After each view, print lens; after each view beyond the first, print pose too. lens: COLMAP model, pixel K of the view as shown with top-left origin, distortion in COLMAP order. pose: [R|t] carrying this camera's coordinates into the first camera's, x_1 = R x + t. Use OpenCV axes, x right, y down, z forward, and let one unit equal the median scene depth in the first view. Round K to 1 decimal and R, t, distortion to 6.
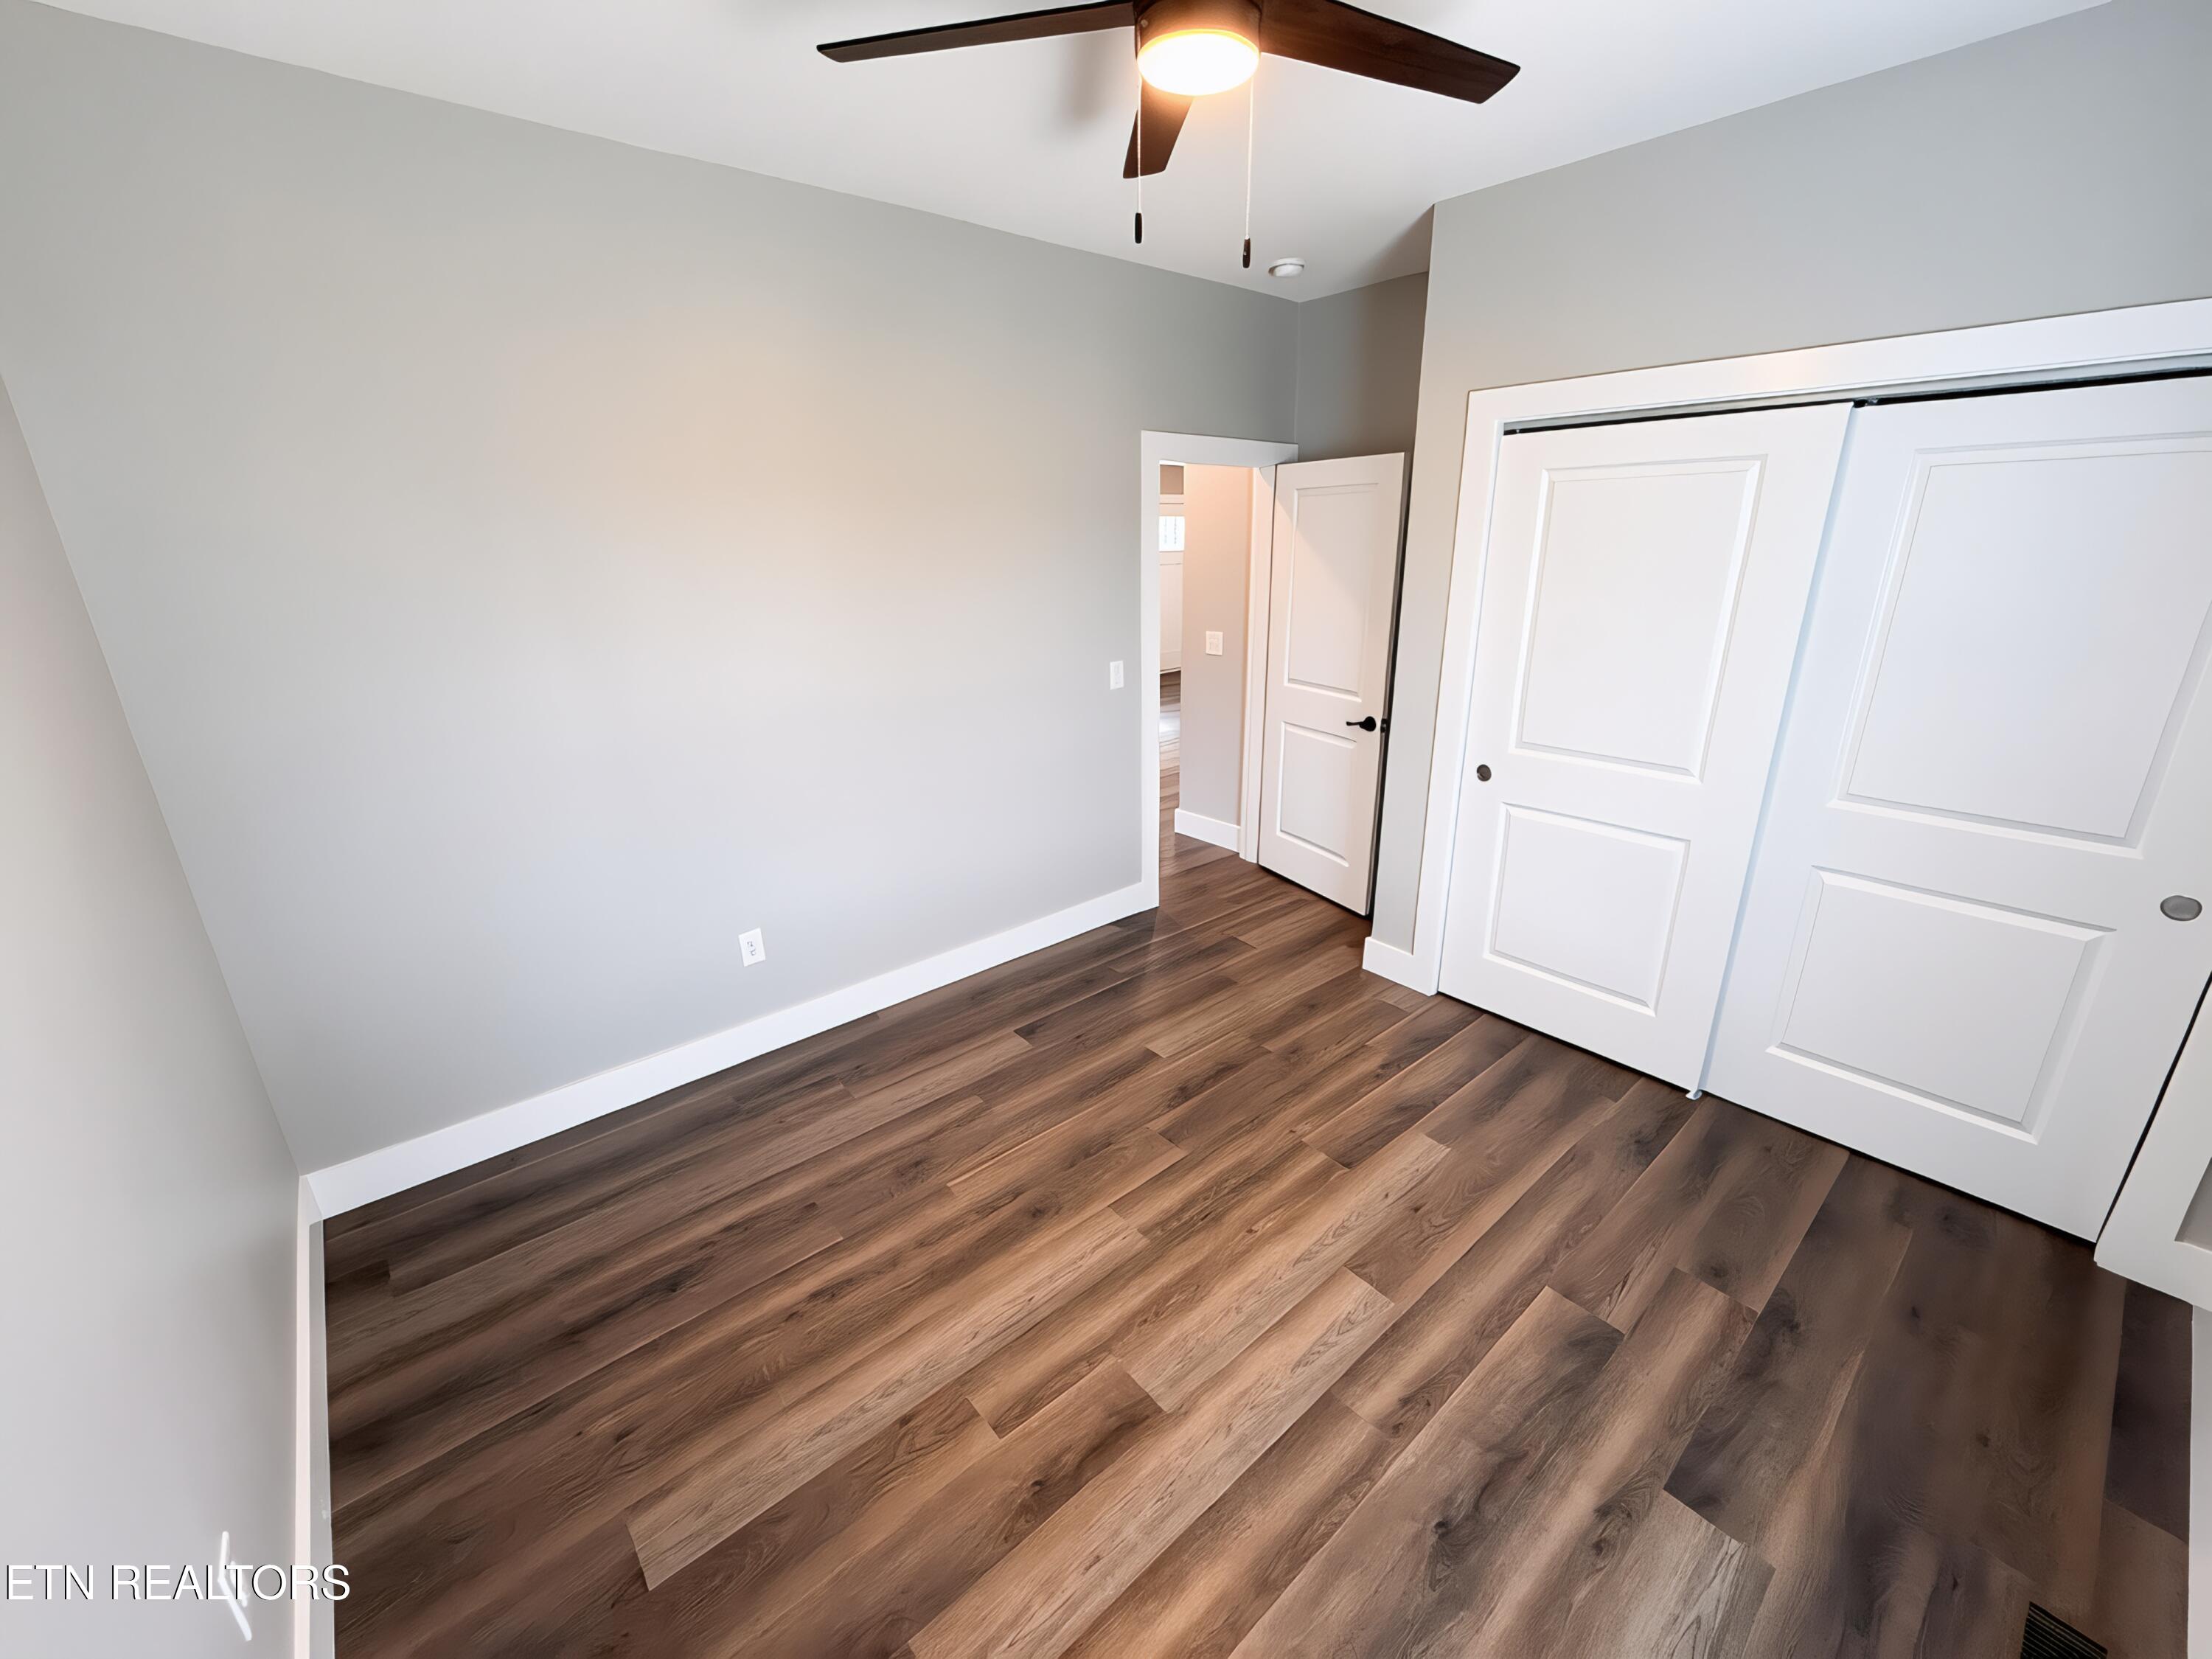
lens RADIAL K [[885.2, 0, 1103.5], [0, 885.2, 827.3], [0, 0, 1]] dist [0.000469, -0.000300]
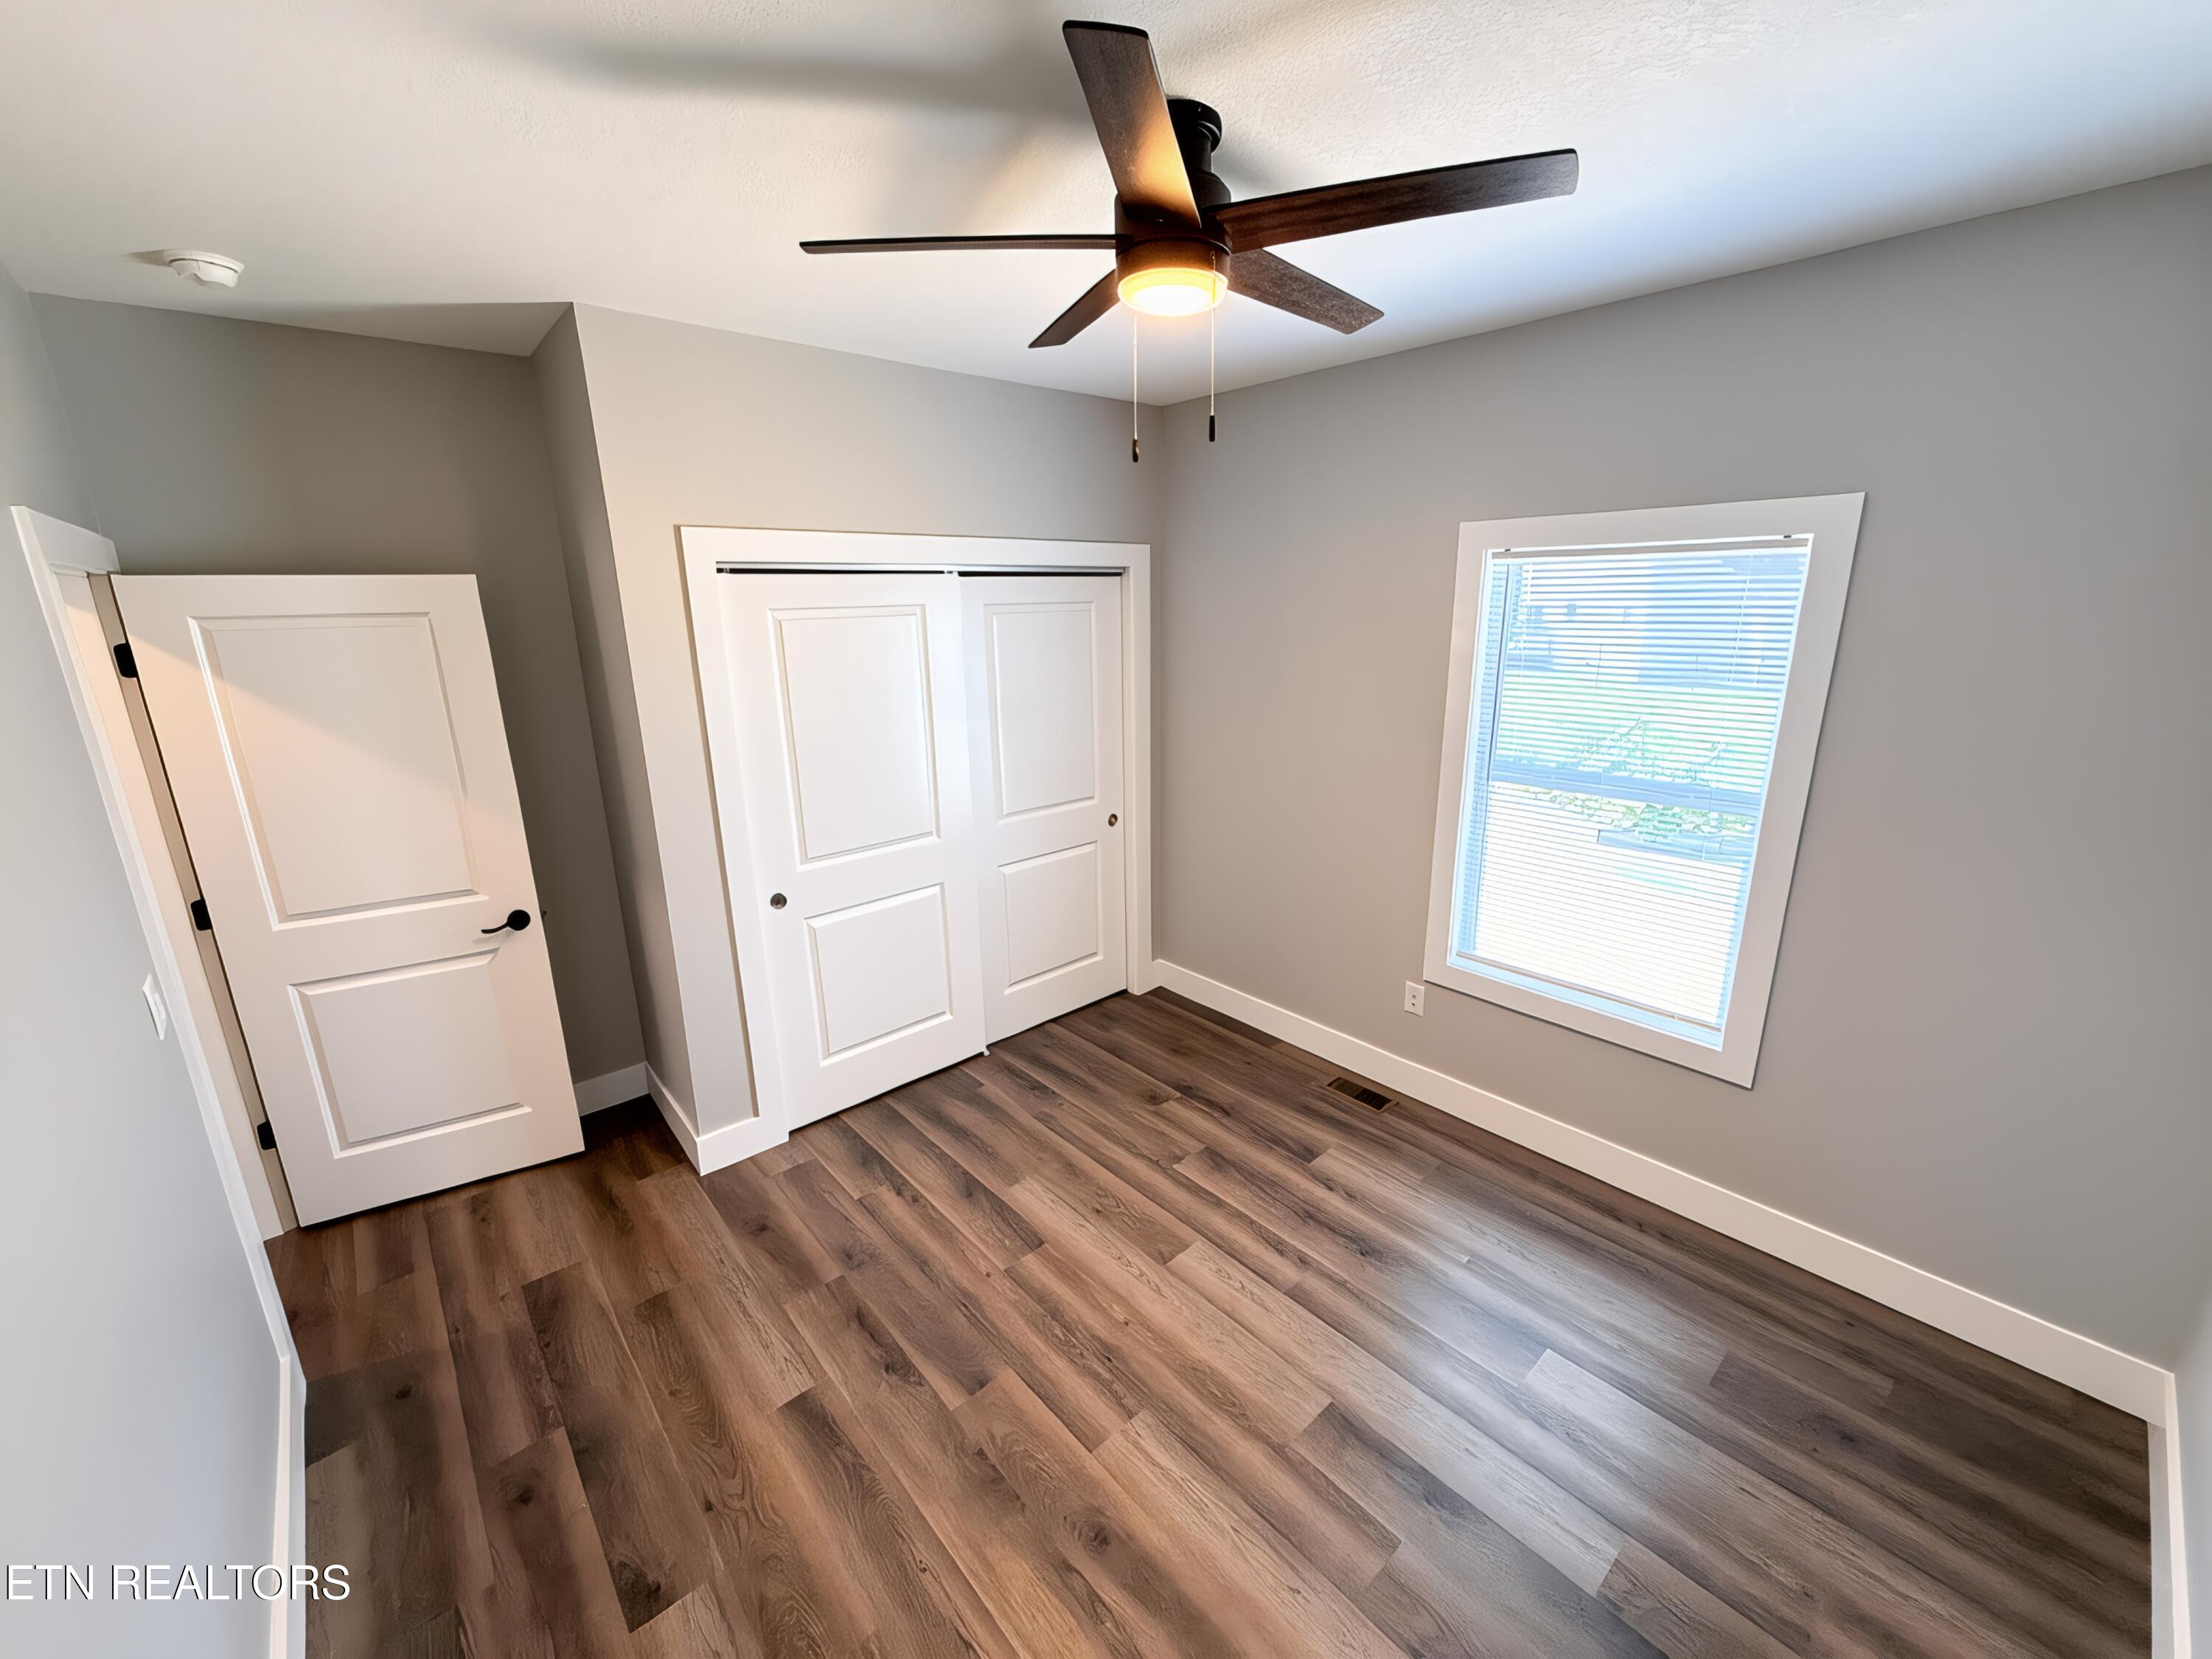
lens RADIAL K [[877.0, 0, 1108.1], [0, 877.0, 831.9], [0, 0, 1]] dist [0.000160, 0.000160]
pose [[-0.015998, -0.245901, 0.969163, -0.626473], [0.331120, 0.913291, 0.237191, -0.296382], [-0.943453, 0.324704, 0.066812, 0.683716]]
